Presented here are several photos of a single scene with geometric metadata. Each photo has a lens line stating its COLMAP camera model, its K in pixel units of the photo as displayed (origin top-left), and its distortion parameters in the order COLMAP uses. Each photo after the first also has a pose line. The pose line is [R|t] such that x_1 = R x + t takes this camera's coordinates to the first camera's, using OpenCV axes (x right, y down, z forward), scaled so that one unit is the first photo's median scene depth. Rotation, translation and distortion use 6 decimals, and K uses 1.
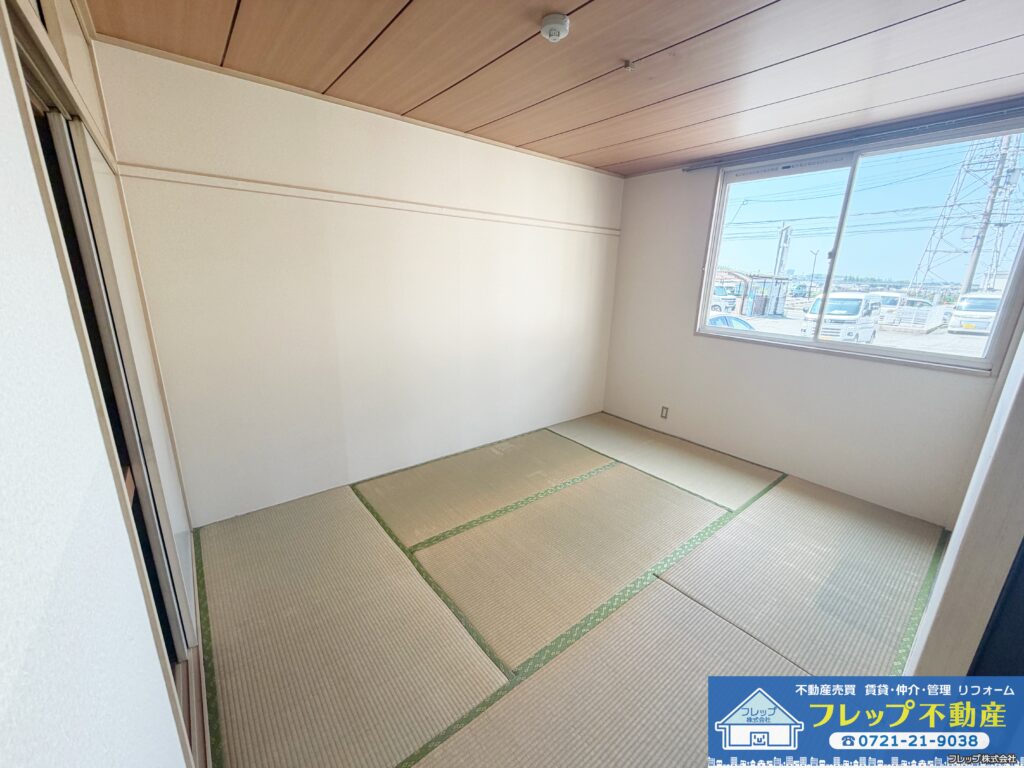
lens RADIAL K [[406.4, 0, 512.0], [0, 406.4, 384.0], [0, 0, 1]] dist [-0.000535, -0.000061]
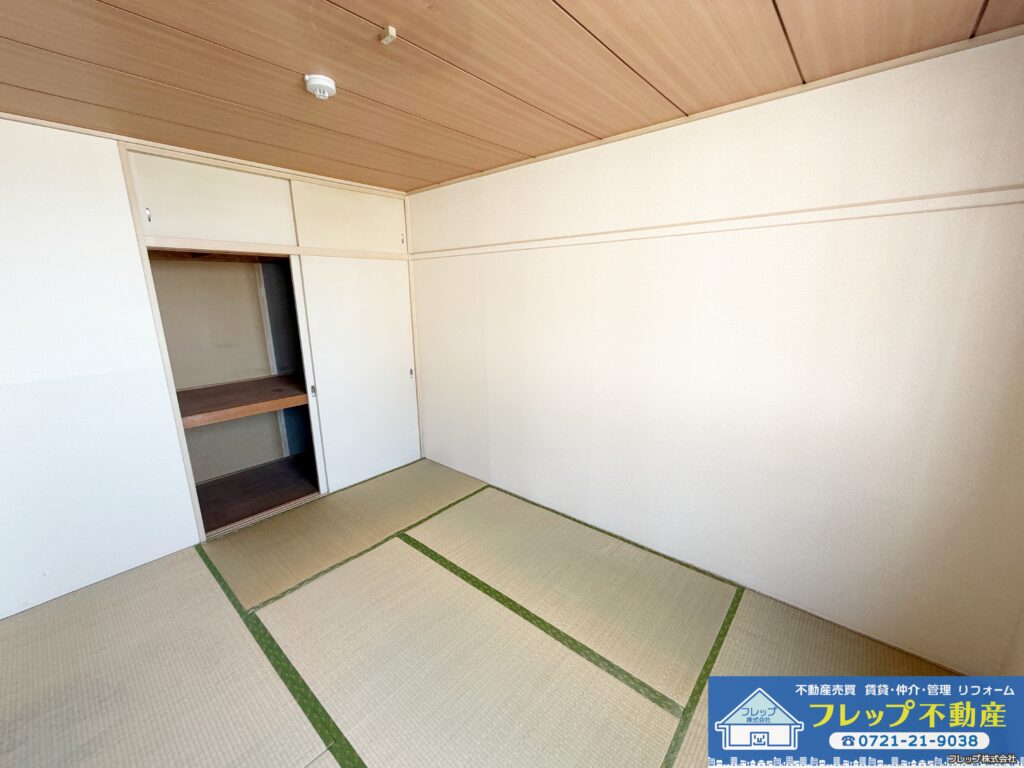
lens RADIAL K [[415.4, 0, 512.0], [0, 415.4, 384.0], [0, 0, 1]] dist [0.024613, 0.000019]
pose [[0.175498, 0.191294, -0.965716, 0.723532], [-0.240459, 0.959559, 0.146376, -0.225173], [0.954662, 0.206527, 0.214399, 0.731773]]
